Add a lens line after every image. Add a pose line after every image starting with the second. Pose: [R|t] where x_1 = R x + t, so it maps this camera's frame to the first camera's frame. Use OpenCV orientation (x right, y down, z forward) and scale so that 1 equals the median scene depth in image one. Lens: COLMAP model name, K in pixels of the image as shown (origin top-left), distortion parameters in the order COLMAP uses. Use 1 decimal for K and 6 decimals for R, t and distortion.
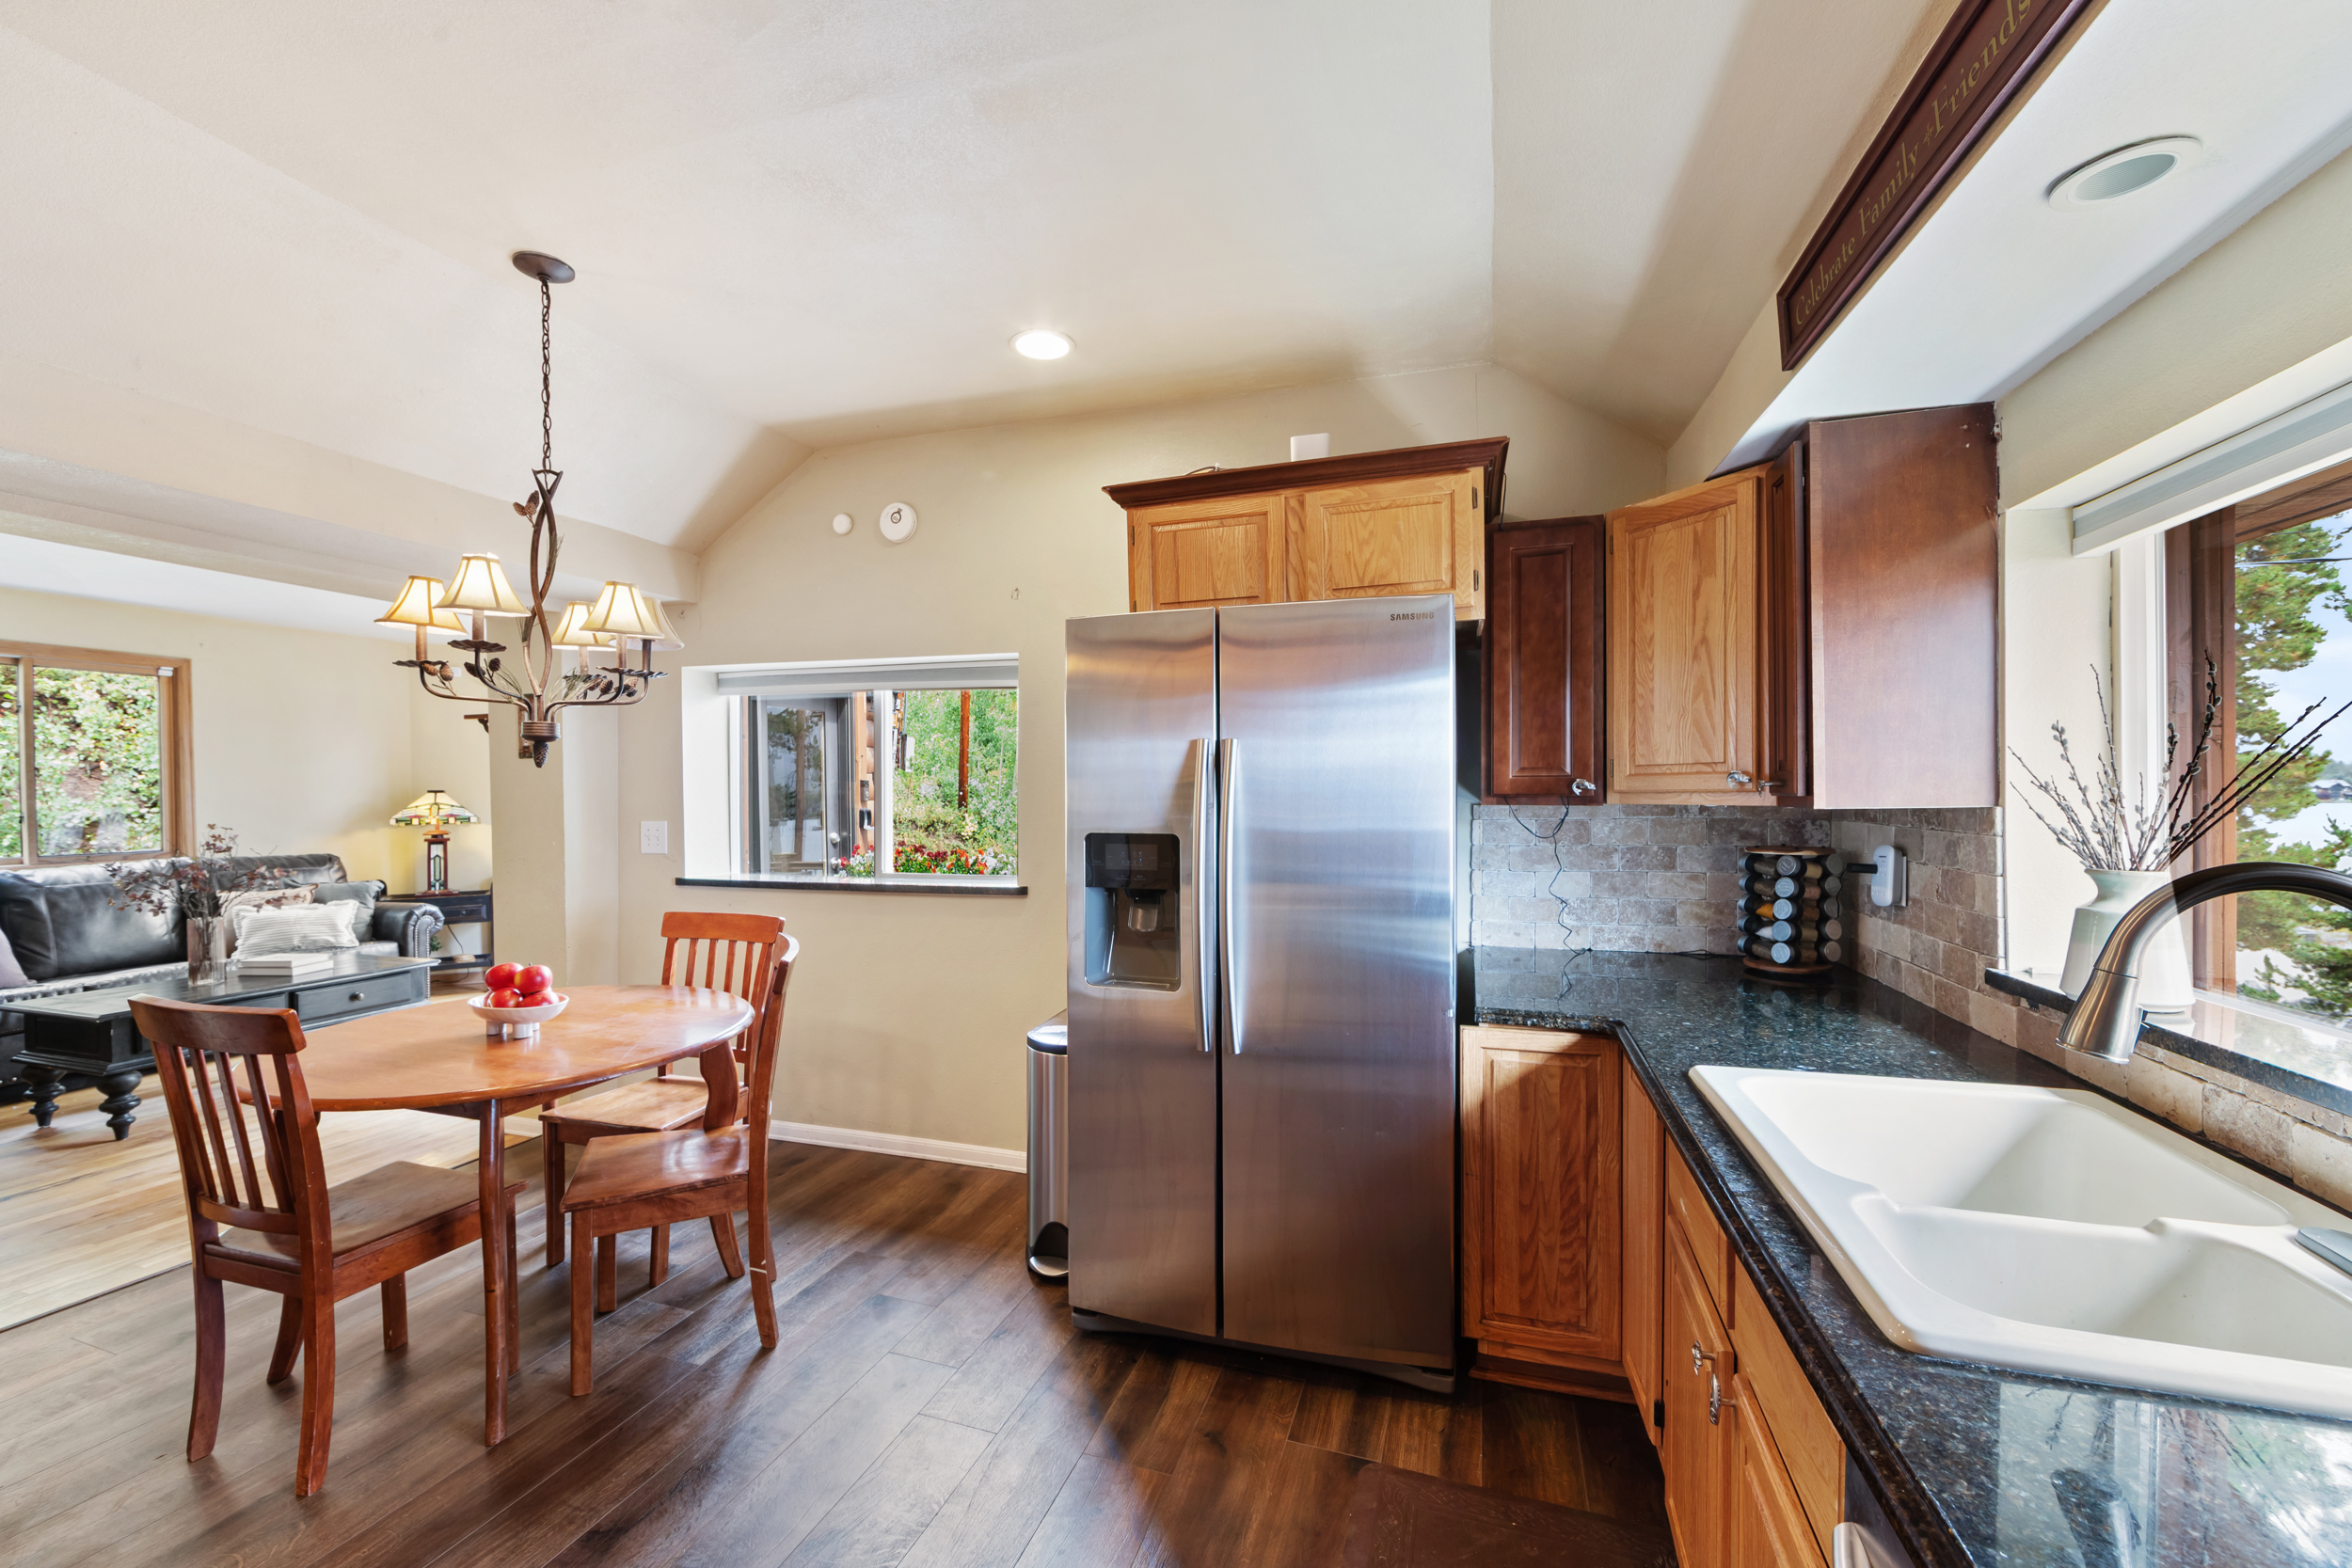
lens RADIAL K [[933.1, 0, 1187.8], [0, 933.1, 802.7], [0, 0, 1]] dist [-0.004093, -0.000453]
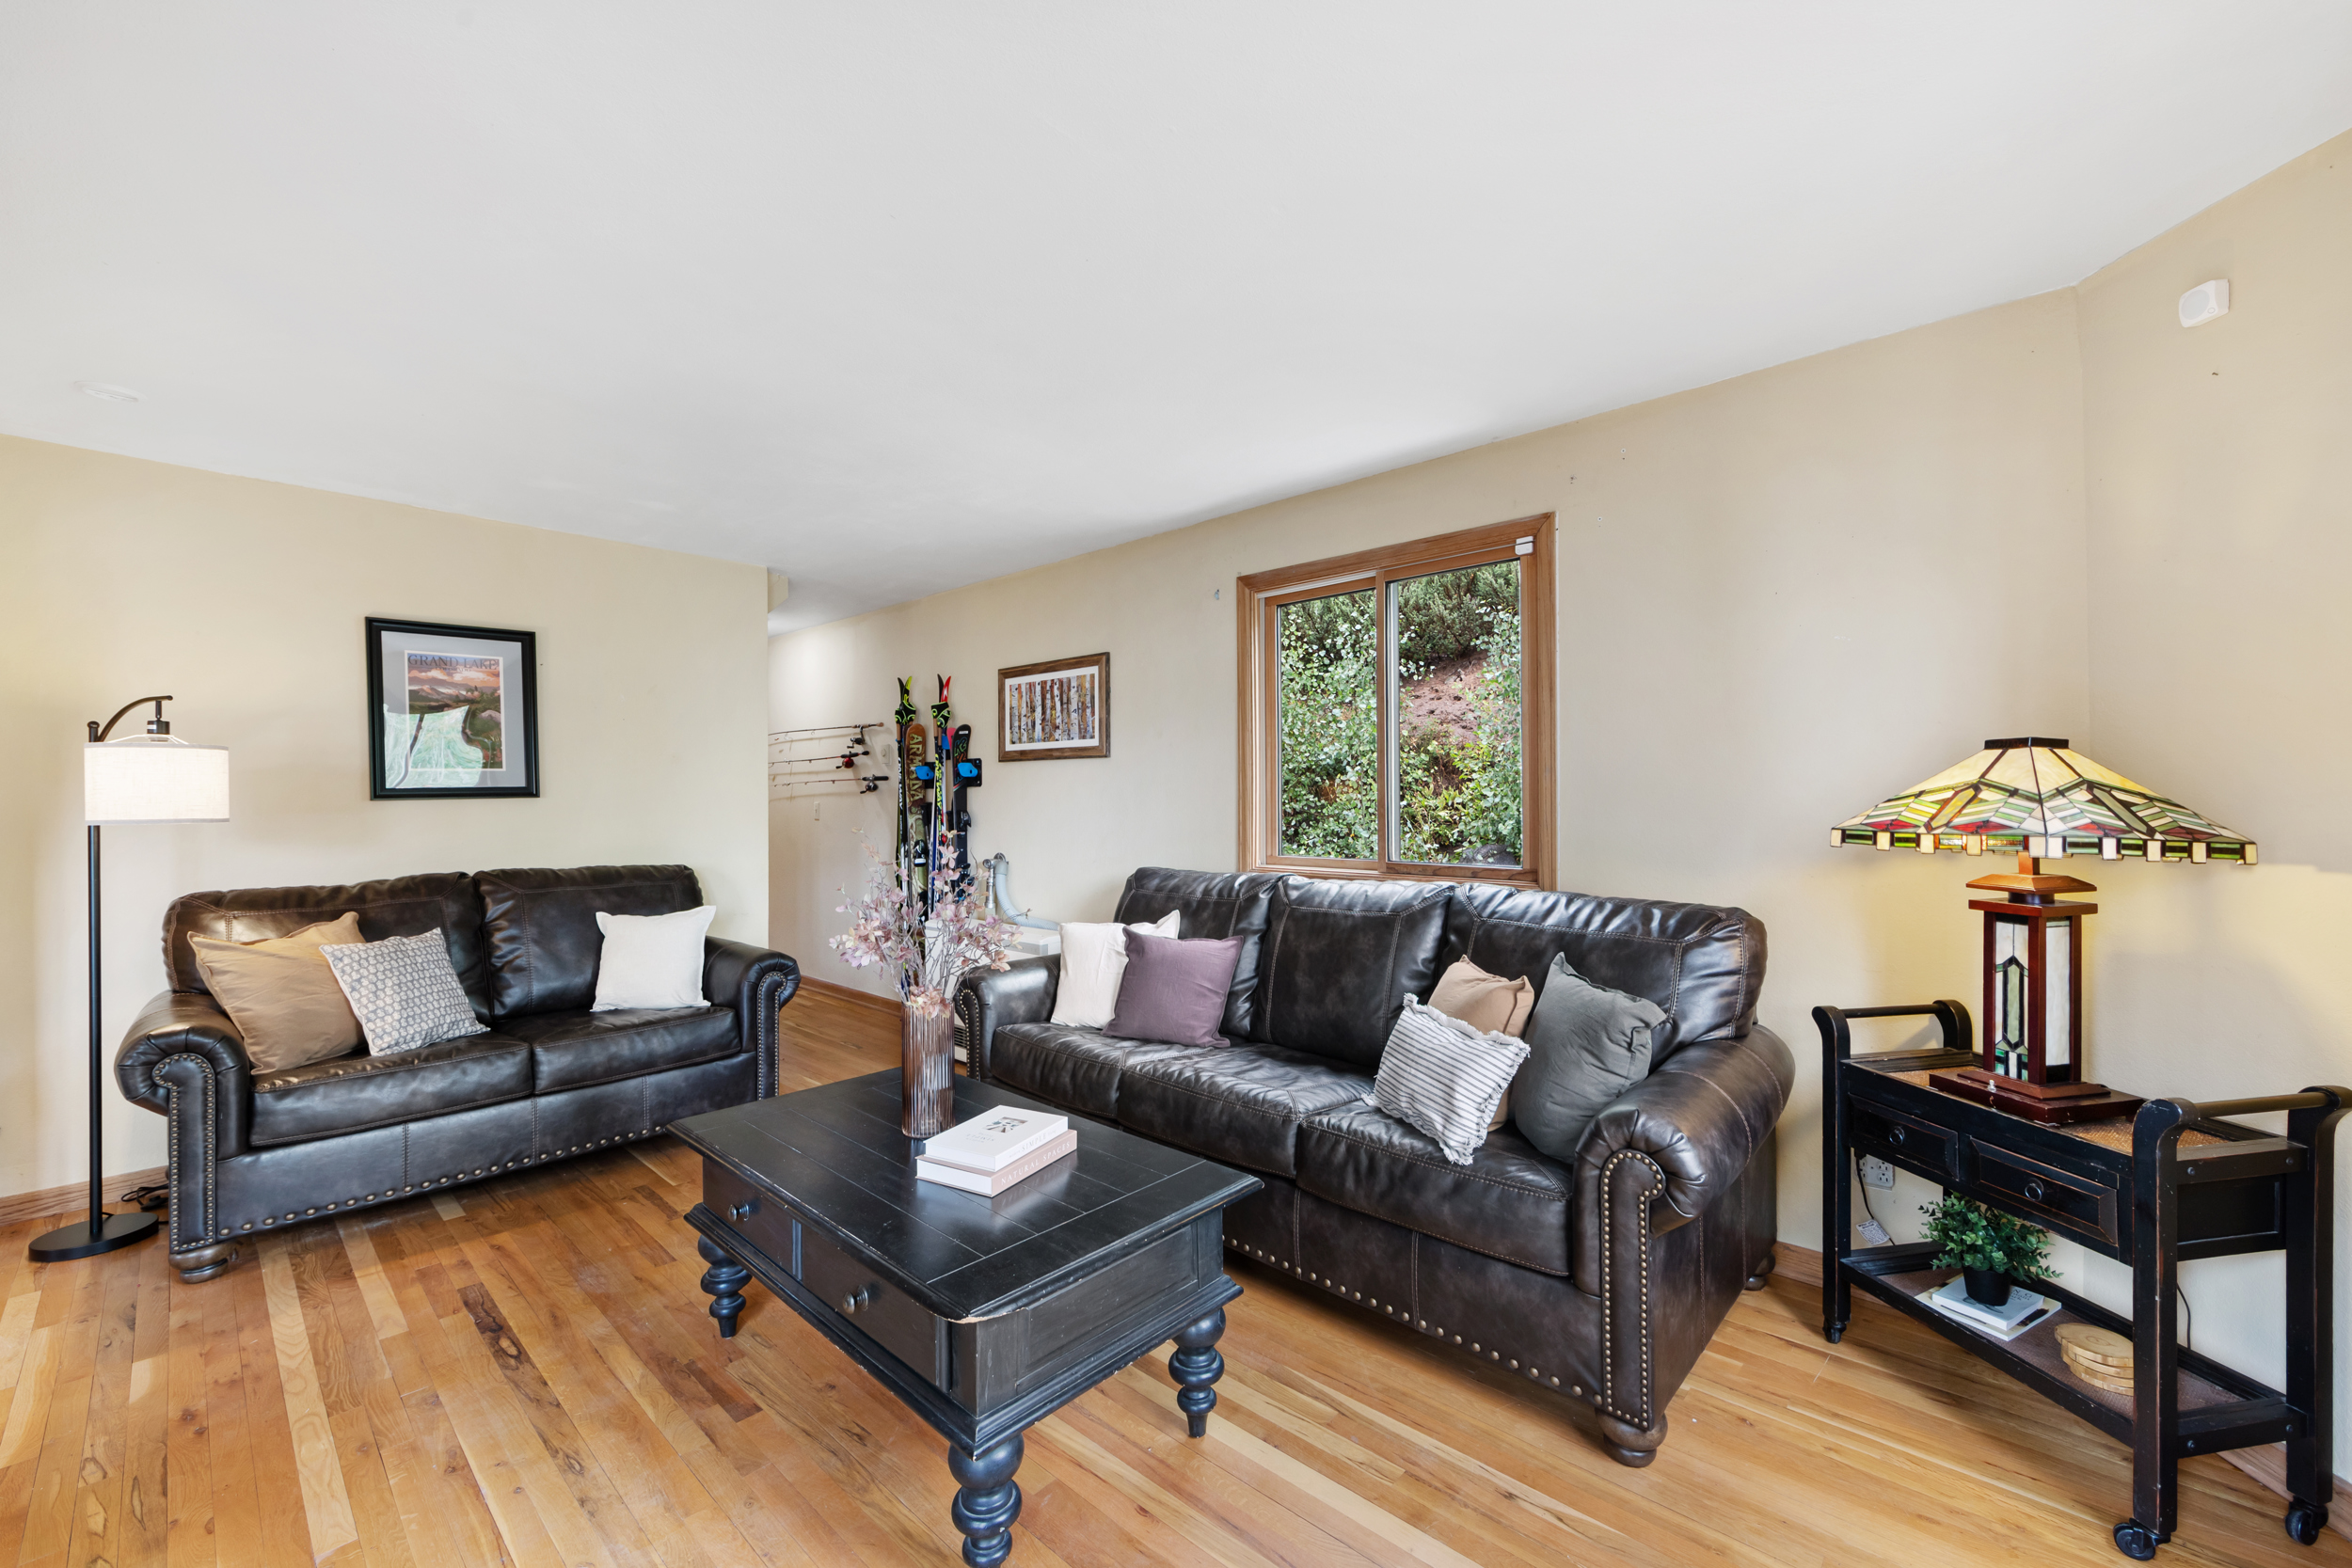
lens RADIAL K [[933.1, 0, 1188.8], [0, 933.1, 804.2], [0, 0, 1]] dist [-0.004093, -0.000453]
pose [[-0.426022, 0.020644, -0.904477, -1.233787], [-0.000334, 0.999736, 0.022976, 0.000948], [0.904713, 0.010090, -0.425902, 2.578948]]
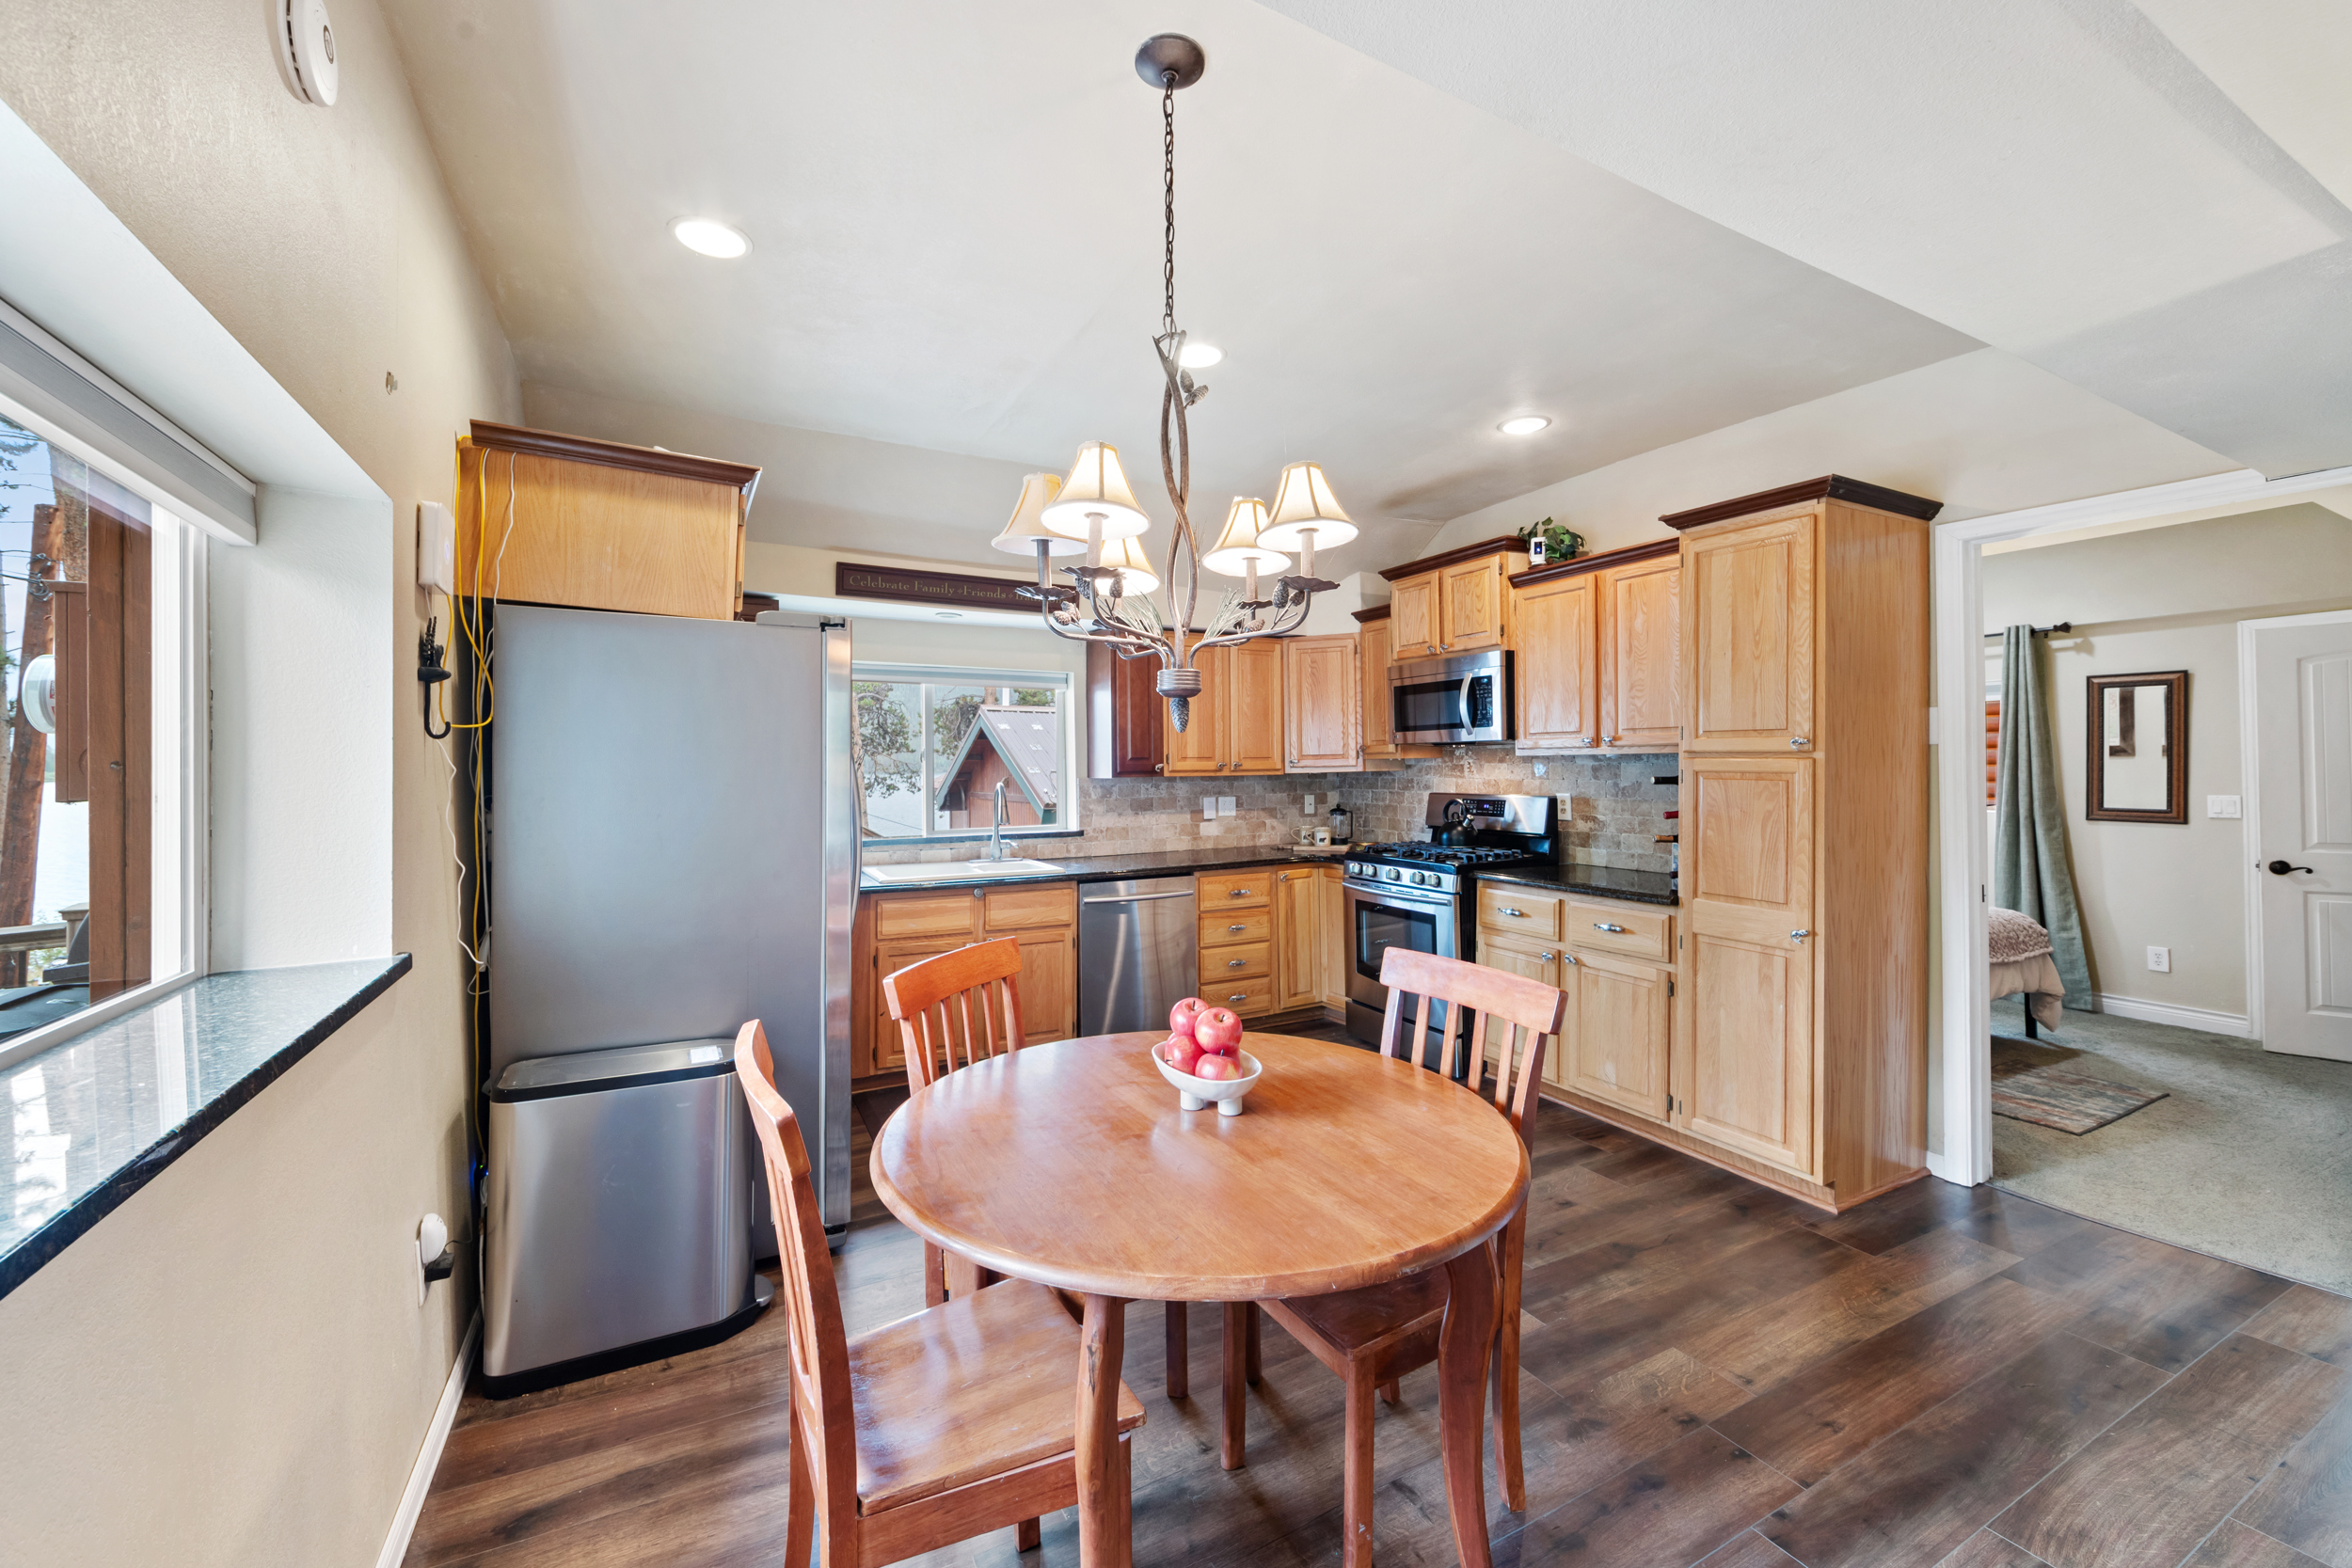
lens RADIAL K [[933.1, 0, 1182.5], [0, 933.1, 754.0], [0, 0, 1]] dist [-0.004093, -0.000453]
pose [[-0.717941, 0.015435, 0.695933, -1.278519], [0.015115, 0.999864, -0.006582, -0.016536], [-0.695940, 0.005794, -0.718076, 1.610028]]
